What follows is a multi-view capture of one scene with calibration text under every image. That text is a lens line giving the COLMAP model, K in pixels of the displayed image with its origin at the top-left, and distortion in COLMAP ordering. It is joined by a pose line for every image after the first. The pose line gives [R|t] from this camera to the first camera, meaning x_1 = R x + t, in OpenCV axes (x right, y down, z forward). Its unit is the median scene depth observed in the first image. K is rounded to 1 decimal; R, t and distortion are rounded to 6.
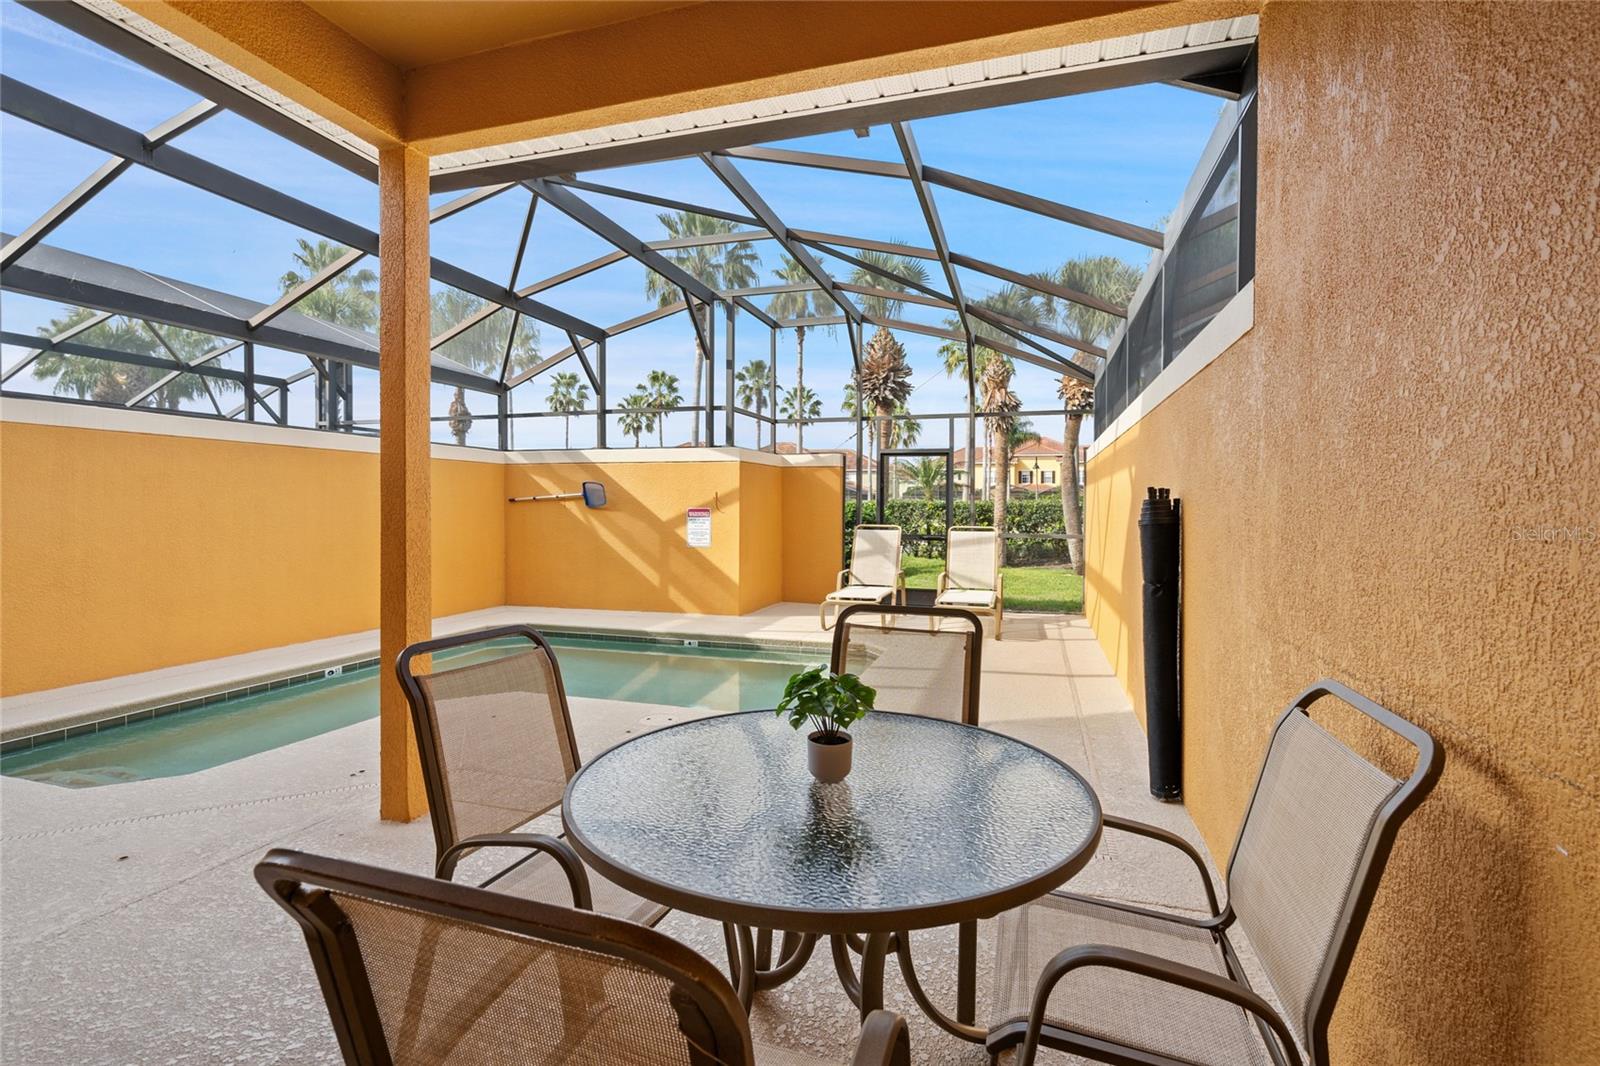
lens RADIAL K [[738.9, 0, 792.9], [0, 738.9, 519.9], [0, 0, 1]] dist [-0.010696, 0.003835]
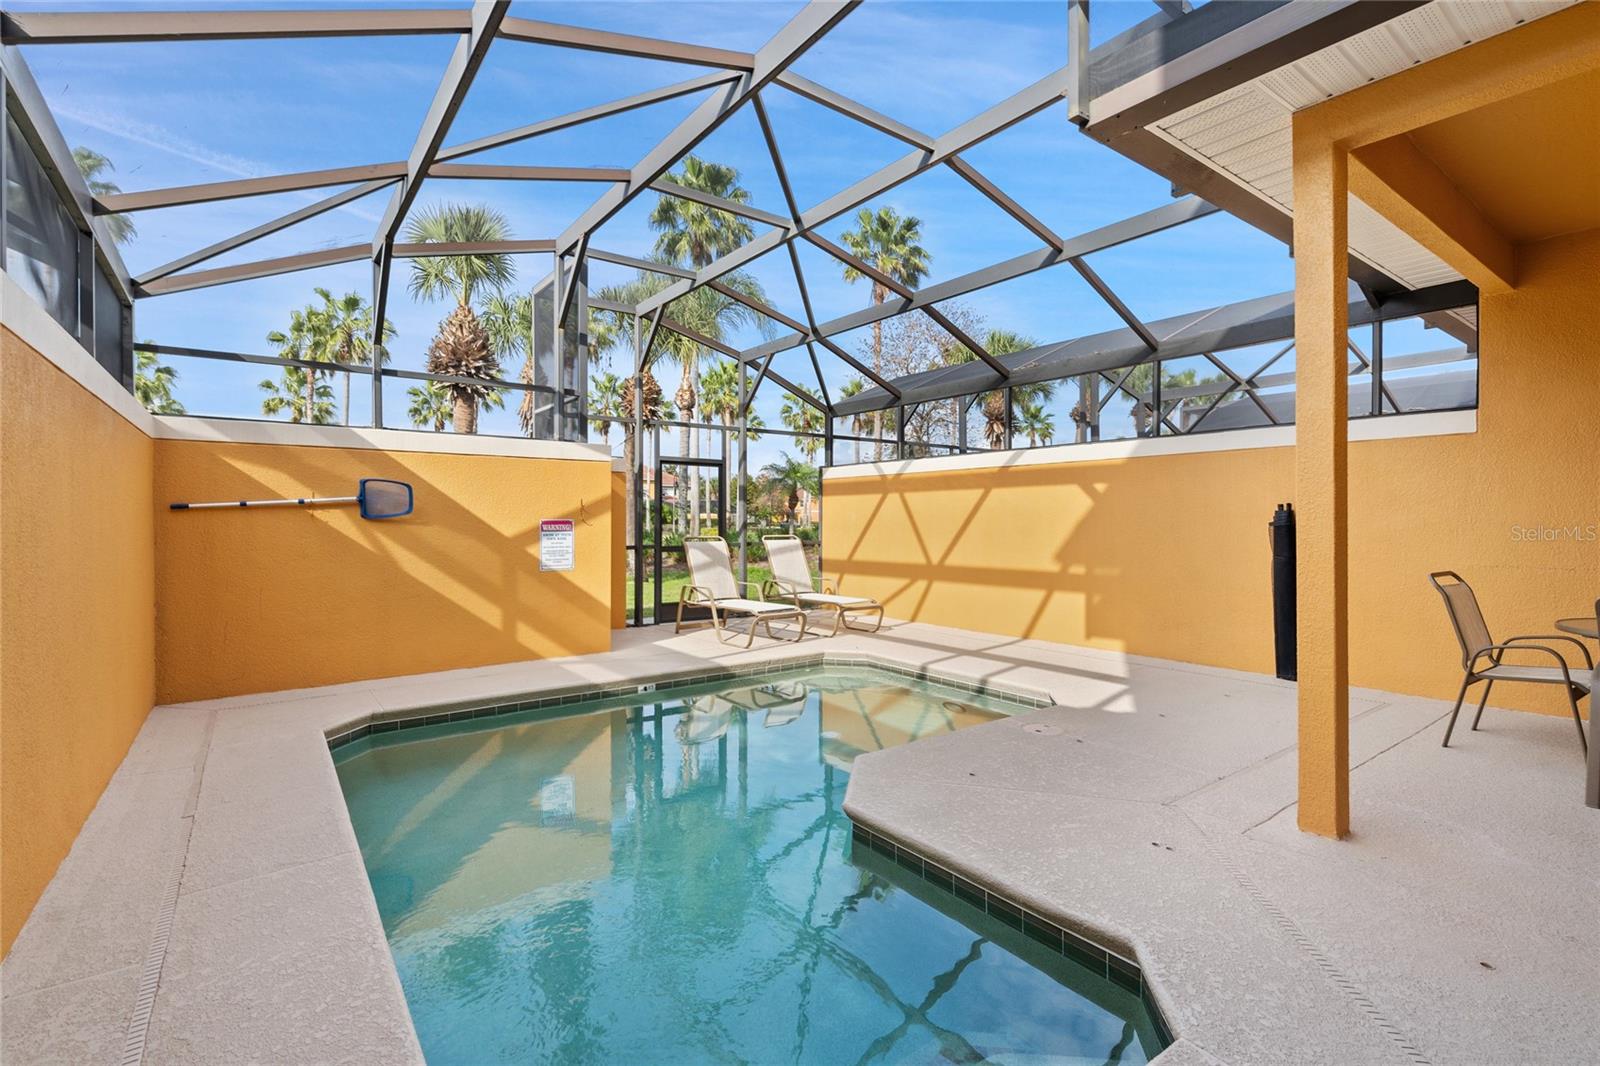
lens RADIAL K [[738.9, 0, 806.9], [0, 738.9, 517.0], [0, 0, 1]] dist [-0.010696, 0.003835]
pose [[0.579604, -0.002938, 0.814893, -0.590677], [0.018090, 0.999793, -0.009262, -0.006537], [-0.814698, 0.020110, 0.579537, 0.335619]]
